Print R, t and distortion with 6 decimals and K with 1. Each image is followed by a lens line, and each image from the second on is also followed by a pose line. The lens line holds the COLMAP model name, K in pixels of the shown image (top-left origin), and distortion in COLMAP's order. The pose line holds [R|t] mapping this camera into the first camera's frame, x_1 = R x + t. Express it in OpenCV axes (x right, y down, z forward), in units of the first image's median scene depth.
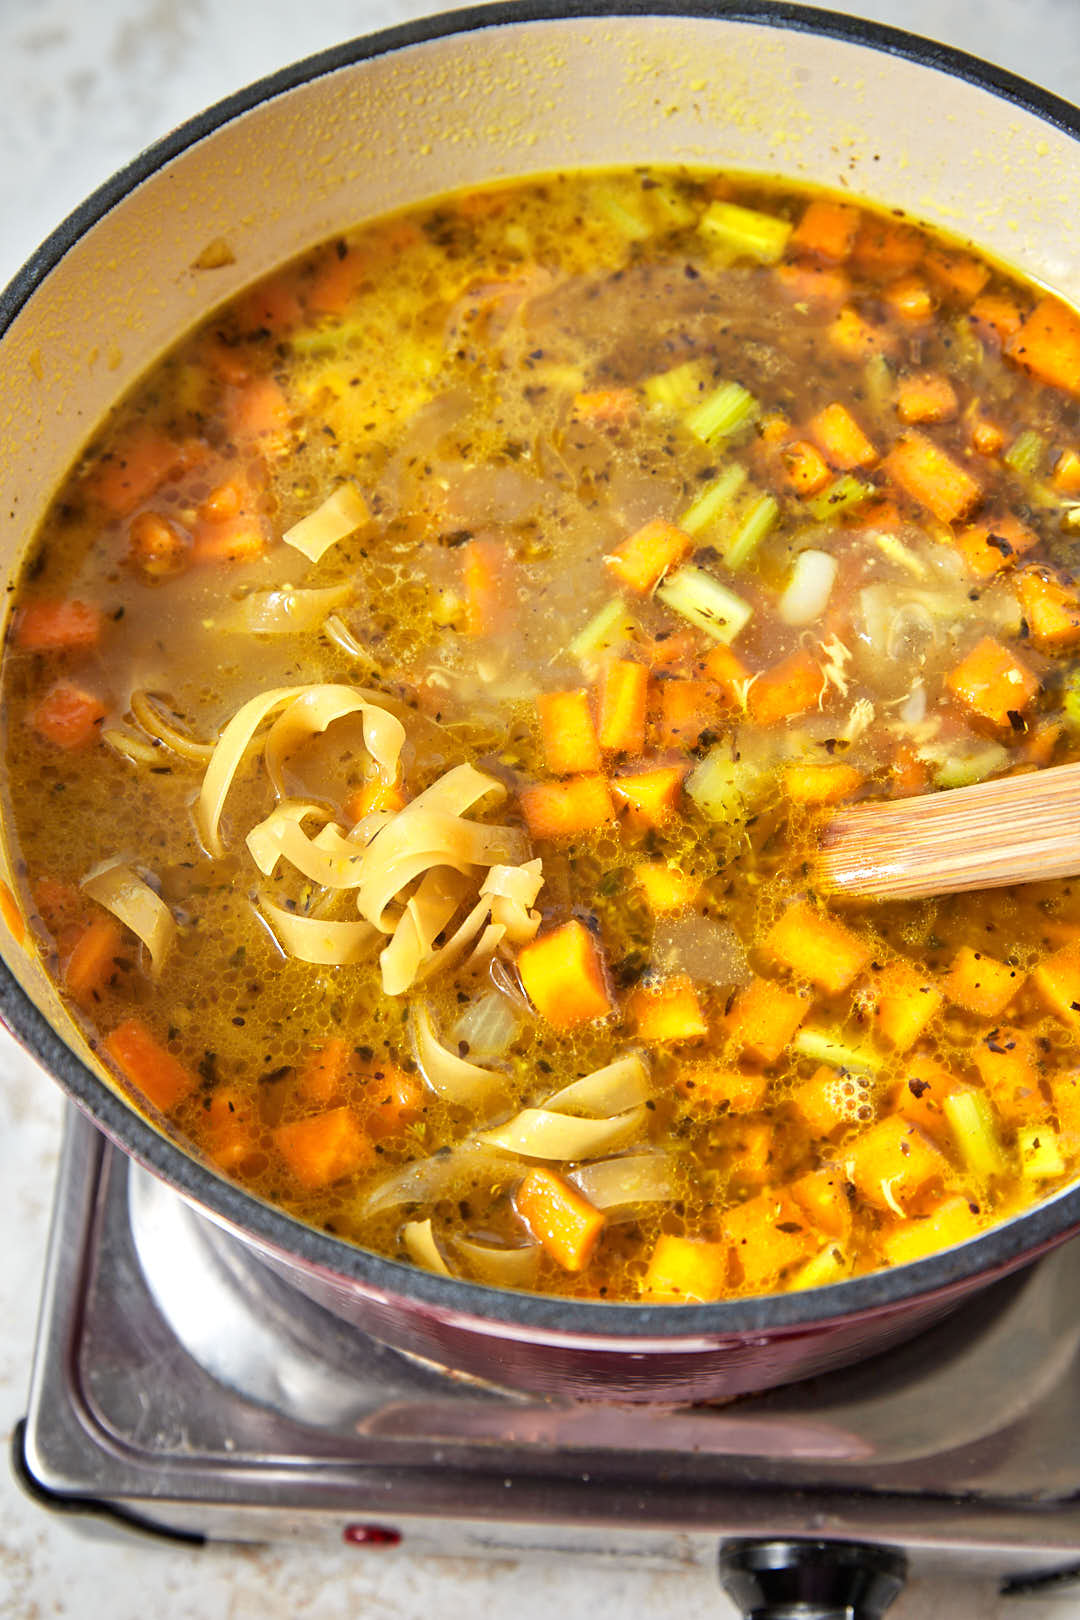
lens RADIAL K [[2887.2, 0, 540.0], [0, 2887.2, 810.0], [0, 0, 1]] dist [-0.115690, 0.033177]
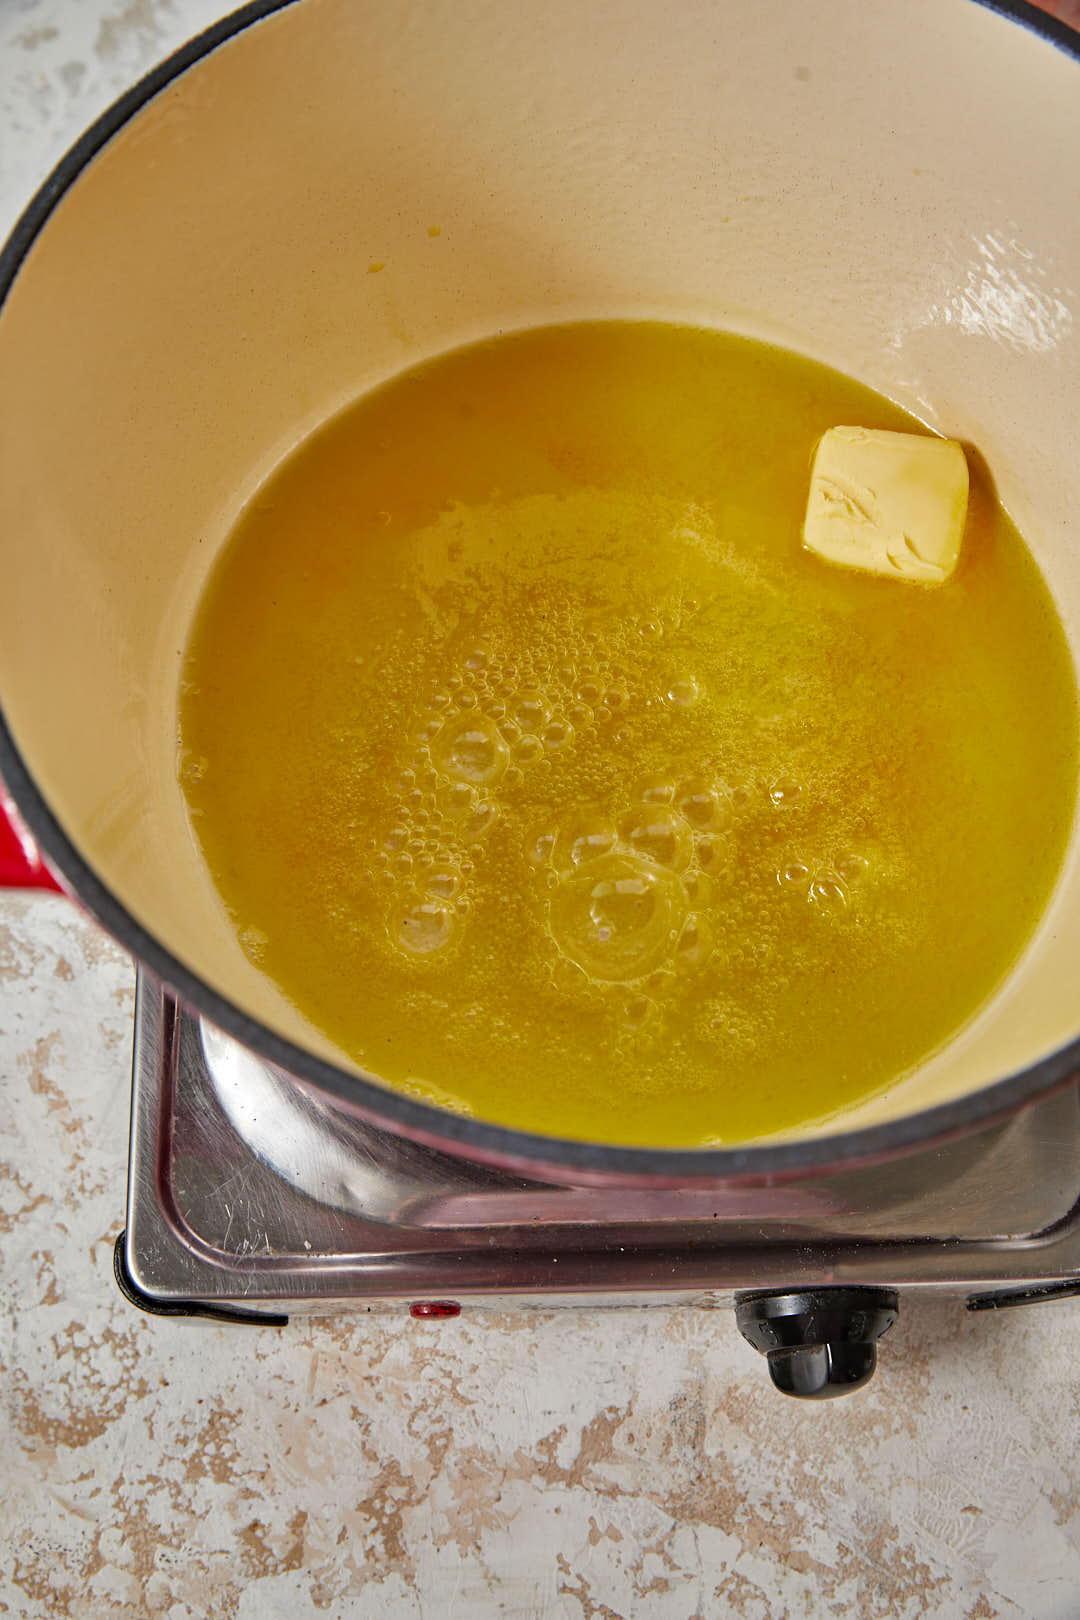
lens RADIAL K [[1940.3, 0, 540.0], [0, 1940.3, 810.0], [0, 0, 1]] dist [-0.083012, -0.001415]
pose [[0.995791, -0.067471, 0.062027, -0.053233], [0.062218, 0.994602, 0.083038, -0.007974], [-0.067294, -0.078829, 0.994614, 0.251576]]
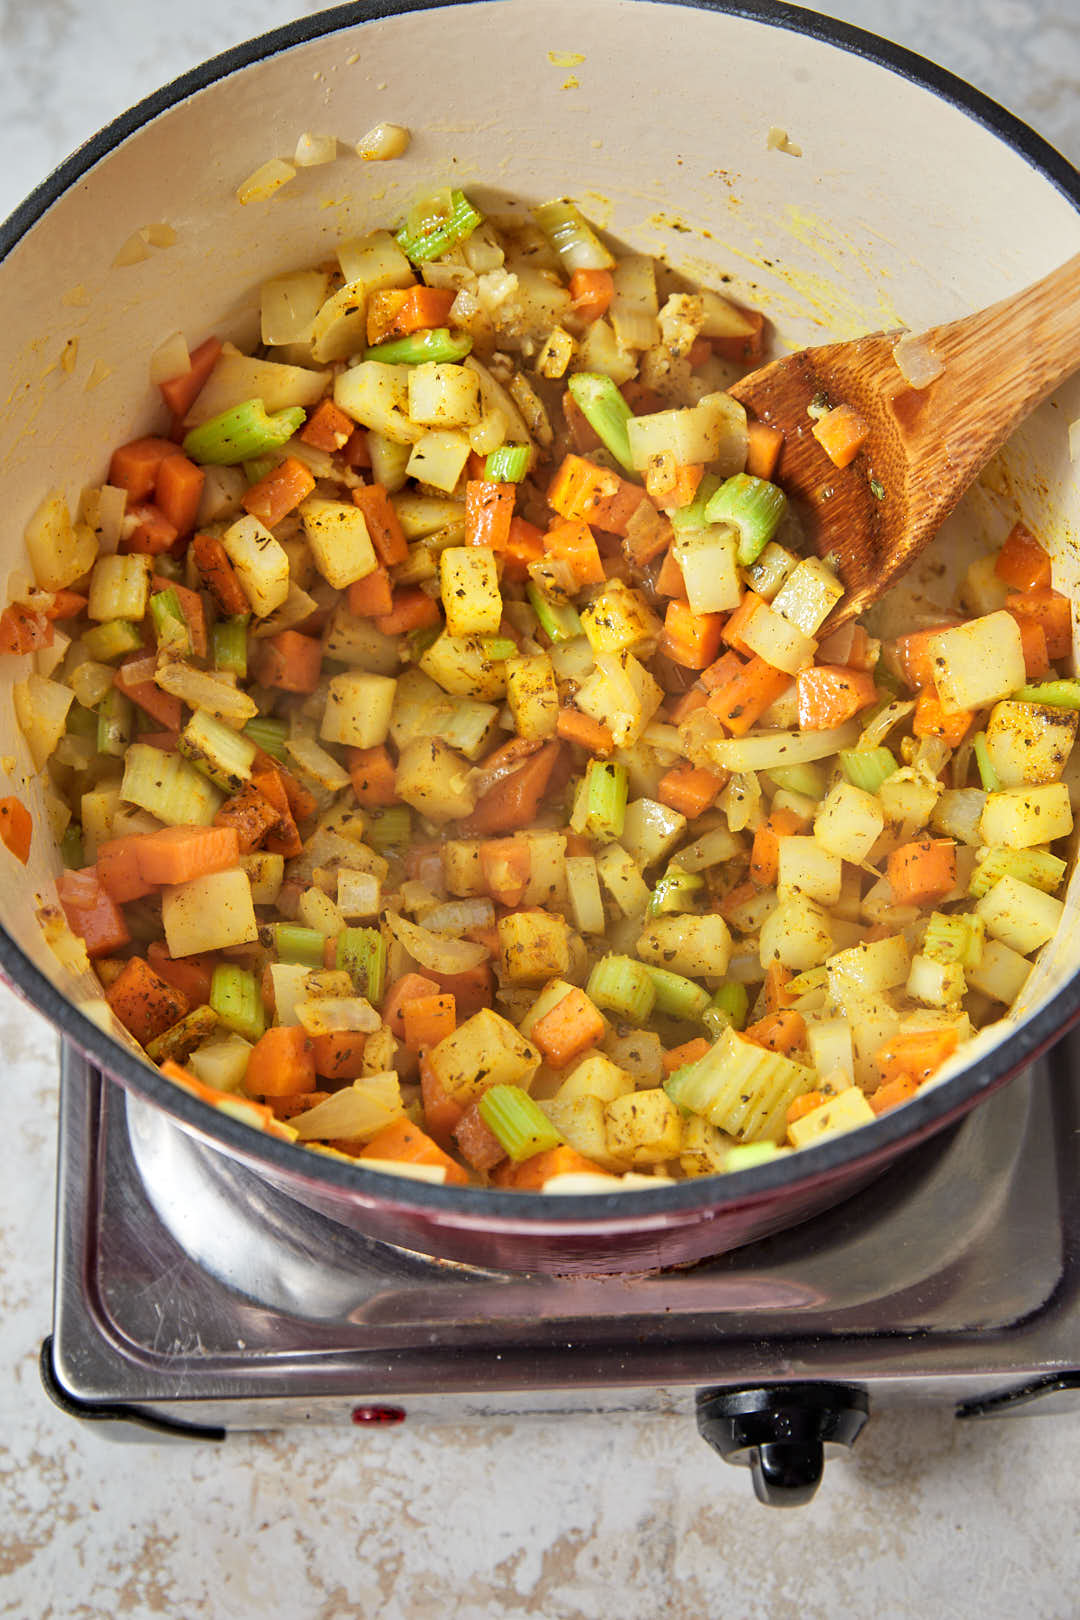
lens RADIAL K [[2939.9, 0, 540.0], [0, 2939.9, 810.0], [0, 0, 1]] dist [-0.092284, -0.076812]
pose [[0.996133, -0.084890, 0.022638, -0.003252], [0.083625, 0.995144, 0.051916, -0.029230], [-0.026935, -0.049822, 0.998395, -0.104360]]
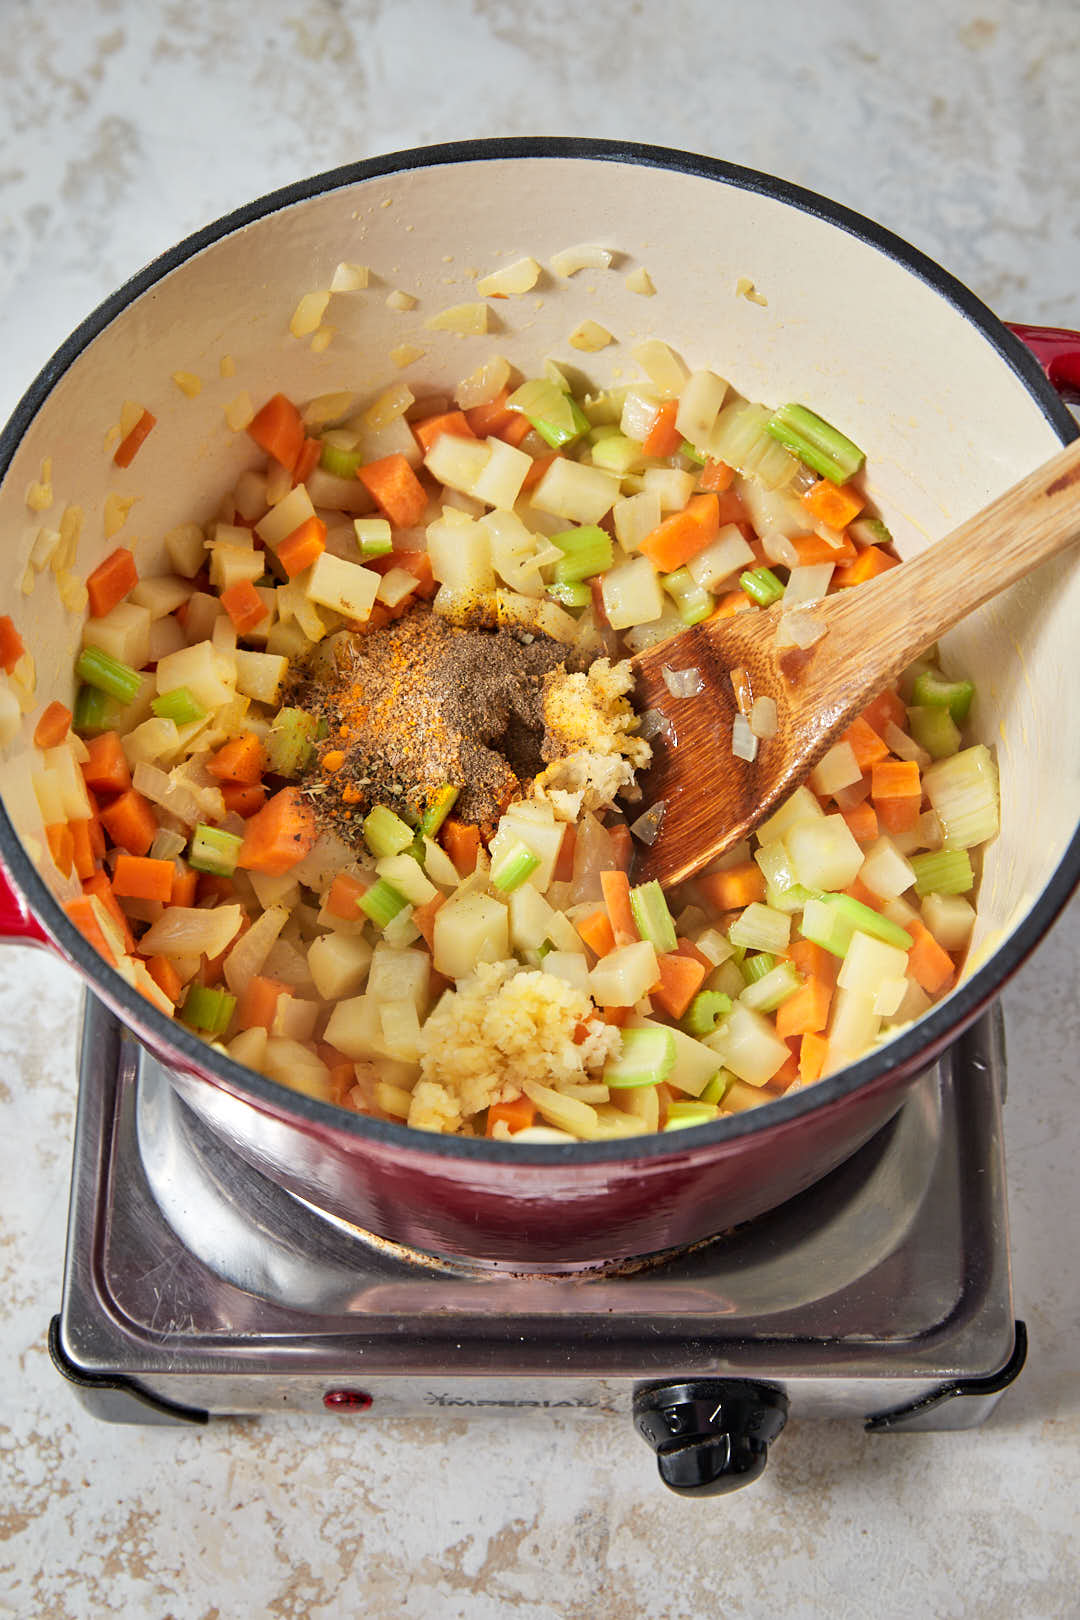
lens RADIAL K [[2992.7, 0, 540.0], [0, 2992.7, 810.0], [0, 0, 1]] dist [-0.073883, -0.181994]
pose [[0.998483, -0.037749, 0.040085, -0.019220], [0.039183, 0.998597, -0.035612, 0.053430], [-0.038685, 0.037128, 0.998561, -0.285839]]
